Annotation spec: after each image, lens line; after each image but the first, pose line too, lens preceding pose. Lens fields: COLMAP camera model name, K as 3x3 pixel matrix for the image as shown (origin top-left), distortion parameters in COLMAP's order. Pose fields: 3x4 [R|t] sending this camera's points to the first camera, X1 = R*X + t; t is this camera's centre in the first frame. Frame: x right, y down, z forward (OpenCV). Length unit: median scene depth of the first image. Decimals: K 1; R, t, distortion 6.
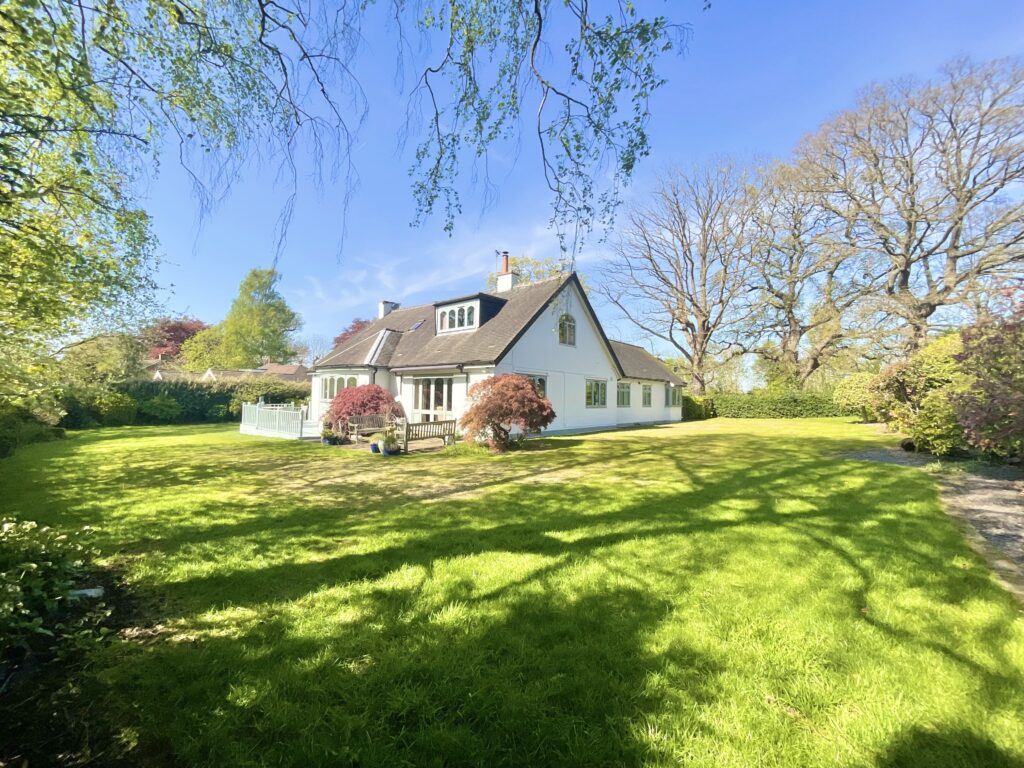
lens RADIAL K [[403.2, 0, 514.0], [0, 403.2, 393.2], [0, 0, 1]] dist [-0.002551, -0.000016]
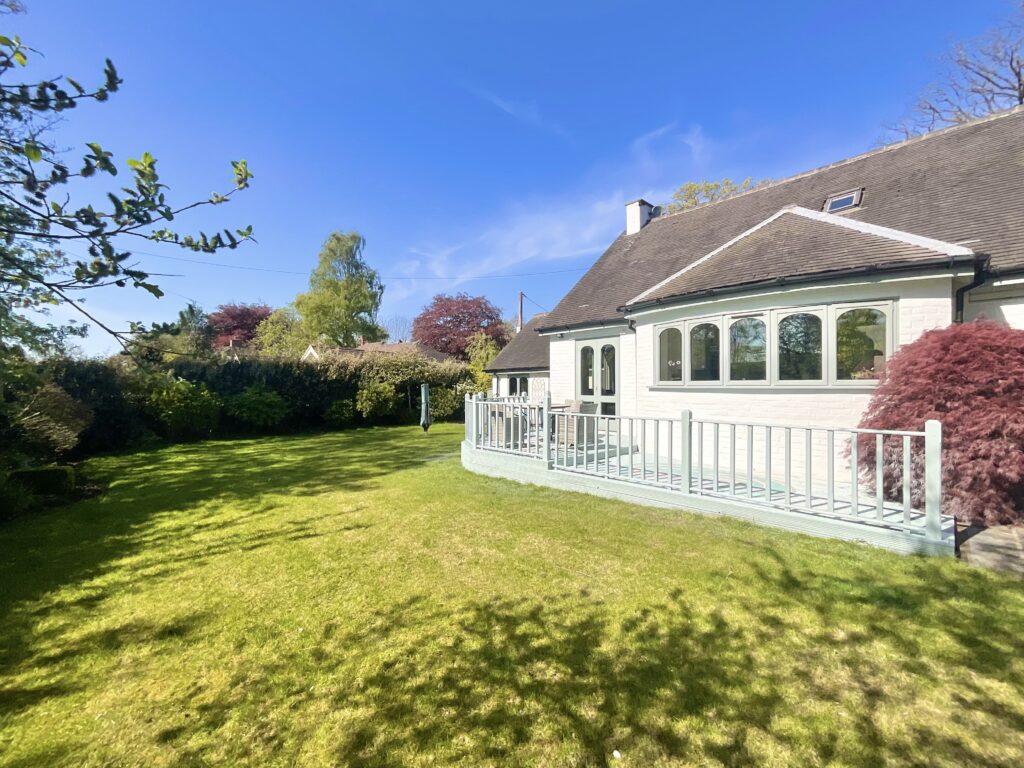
lens RADIAL K [[403.2, 0, 511.0], [0, 403.2, 381.6], [0, 0, 1]] dist [-0.002551, -0.000016]
pose [[0.994402, -0.020940, -0.103568, -0.403785], [0.021158, 0.999776, 0.001001, 0.006728], [0.103524, -0.003187, 0.994622, 0.412718]]
